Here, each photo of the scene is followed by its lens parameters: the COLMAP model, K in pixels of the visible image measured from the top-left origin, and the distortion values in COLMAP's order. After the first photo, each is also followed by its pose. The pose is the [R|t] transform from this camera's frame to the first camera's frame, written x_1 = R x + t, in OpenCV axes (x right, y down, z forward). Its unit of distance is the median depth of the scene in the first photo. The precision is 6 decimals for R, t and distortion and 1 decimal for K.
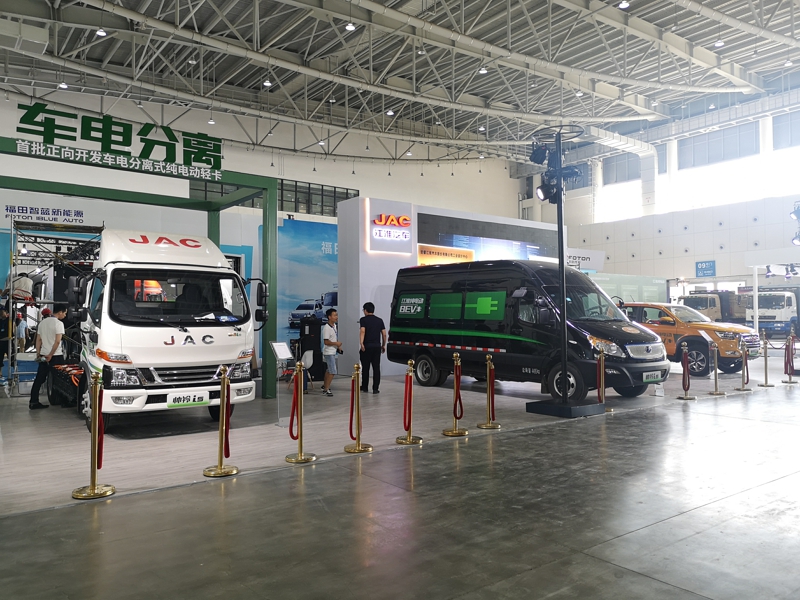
lens RADIAL K [[635.5, 0, 401.5], [0, 635.5, 303.7], [0, 0, 1]] dist [0.005855, -0.017021]
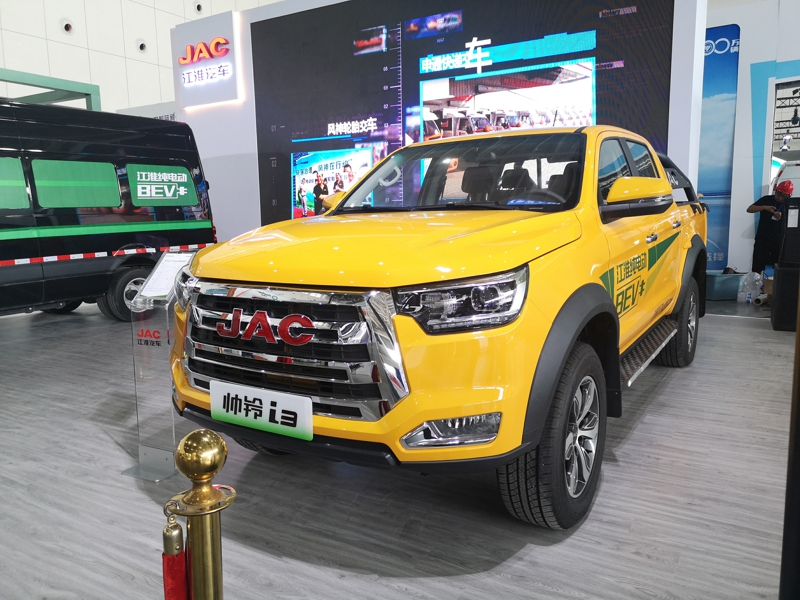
lens RADIAL K [[635.5, 0, 401.5], [0, 635.5, 303.7], [0, 0, 1]] dist [0.005855, -0.017021]
pose [[0.368025, 0.132074, -0.920388, 0.692165], [0.039461, 0.986750, 0.157375, 0.027926], [0.928978, -0.094238, 0.357937, 0.938803]]
